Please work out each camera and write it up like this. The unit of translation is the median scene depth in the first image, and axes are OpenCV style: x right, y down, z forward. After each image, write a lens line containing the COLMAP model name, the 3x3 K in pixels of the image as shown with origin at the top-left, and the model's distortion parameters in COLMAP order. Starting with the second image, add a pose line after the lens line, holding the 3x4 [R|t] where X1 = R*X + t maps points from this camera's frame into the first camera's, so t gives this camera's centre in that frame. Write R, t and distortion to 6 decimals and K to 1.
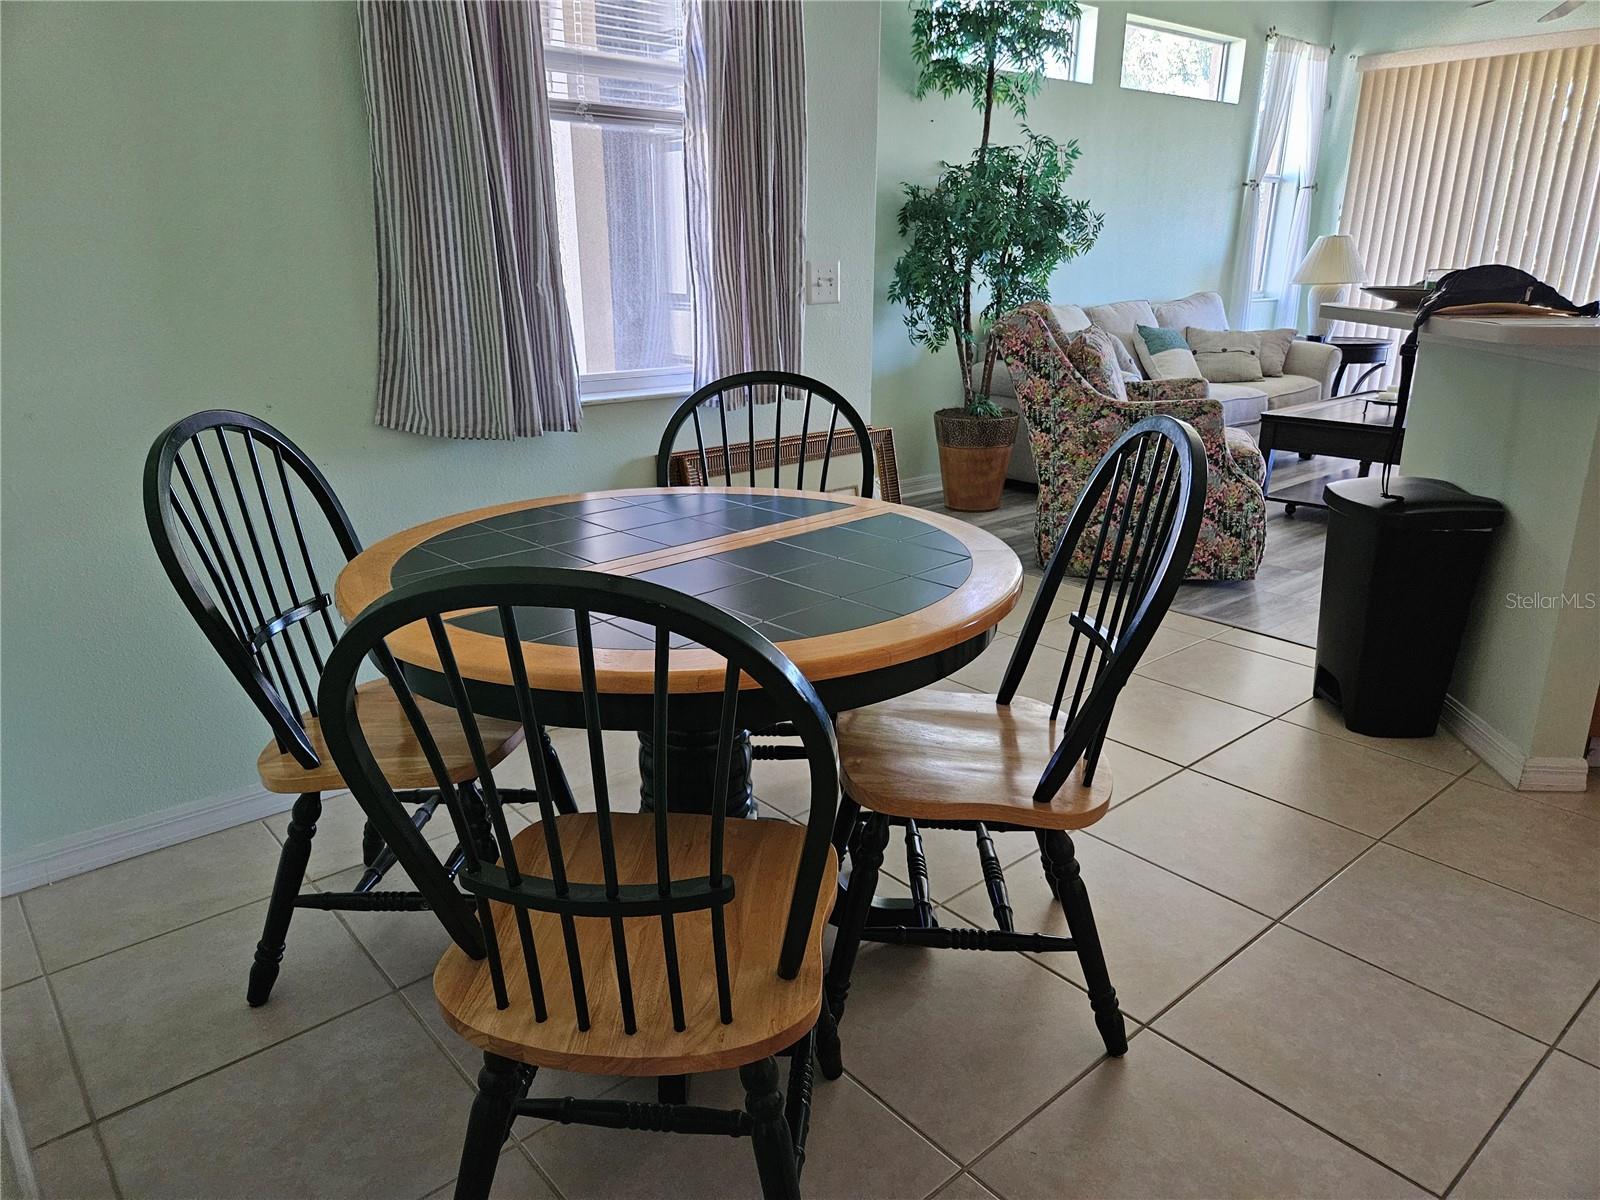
lens RADIAL K [[1067.2, 0, 797.3], [0, 1067.2, 609.7], [0, 0, 1]] dist [0.075028, -0.064005]
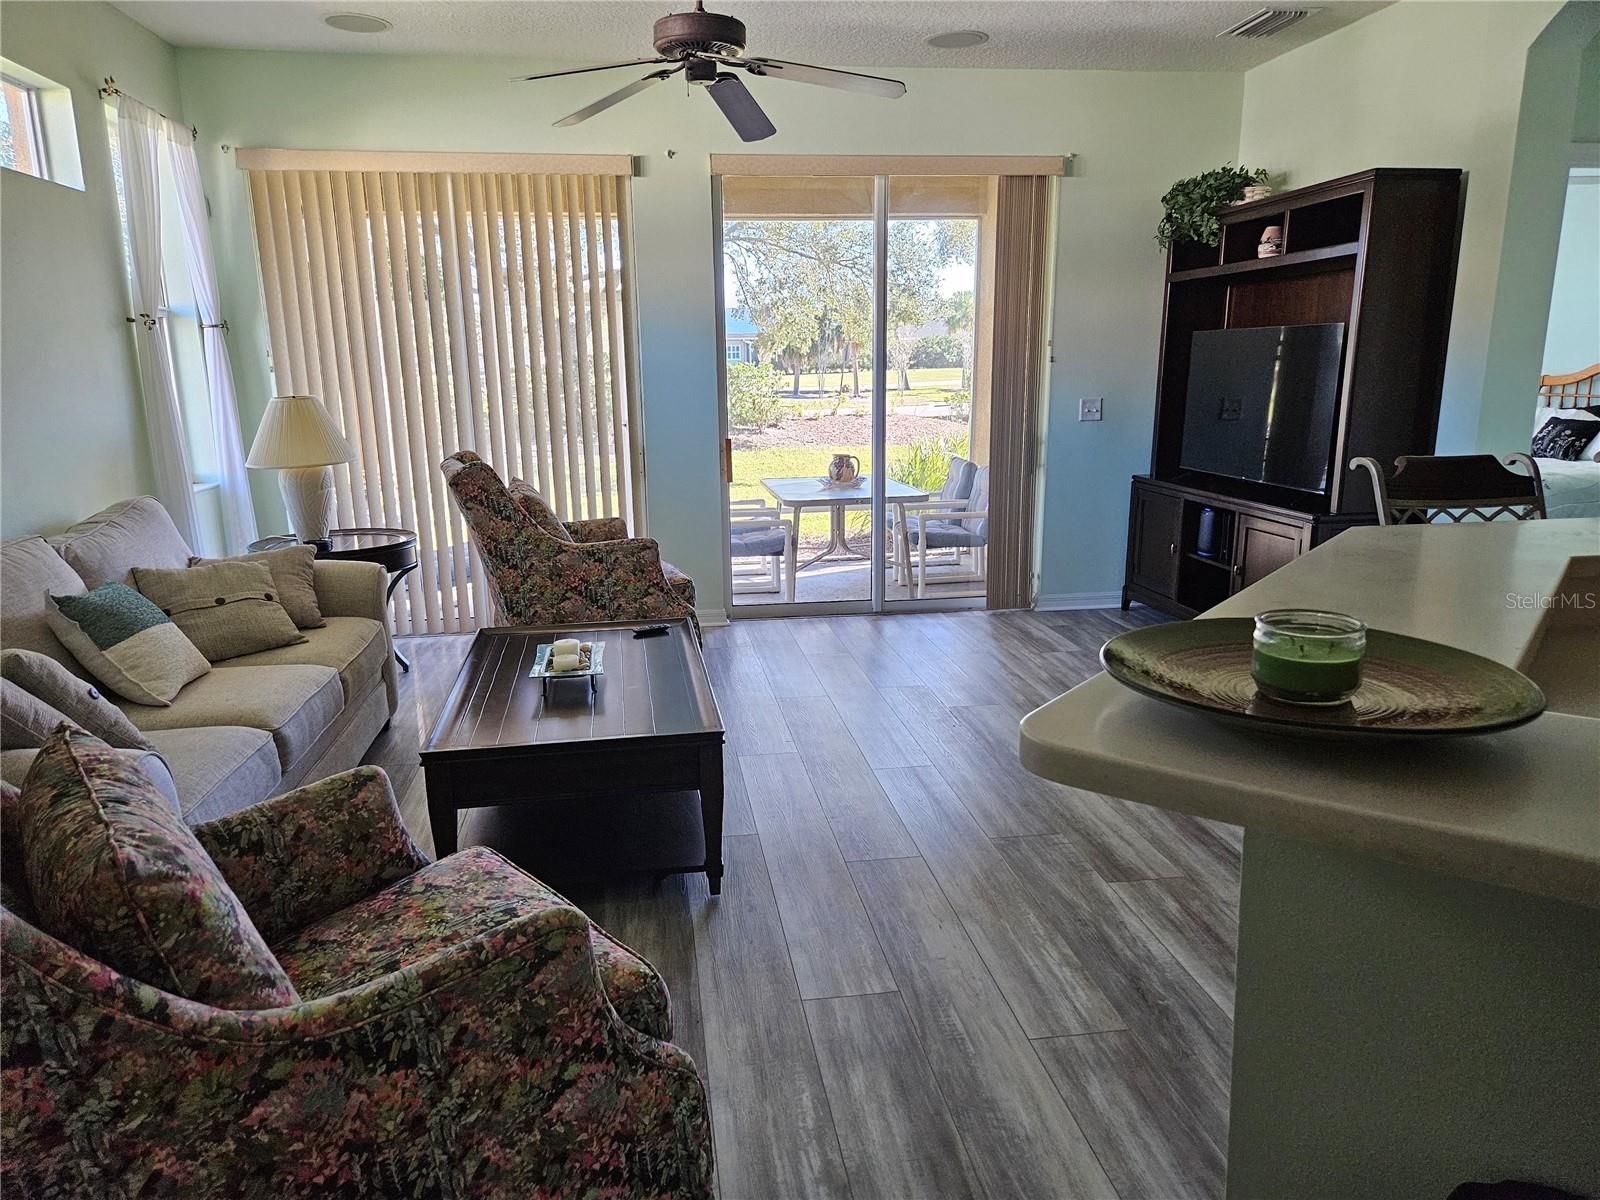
lens RADIAL K [[1067.2, 0, 797.3], [0, 1067.2, 609.7], [0, 0, 1]] dist [0.075028, -0.064005]
pose [[0.539217, -0.206031, 0.816576, 0.081638], [0.285825, 0.956833, 0.052678, -0.168788], [-0.792180, 0.204993, 0.574829, 0.399801]]
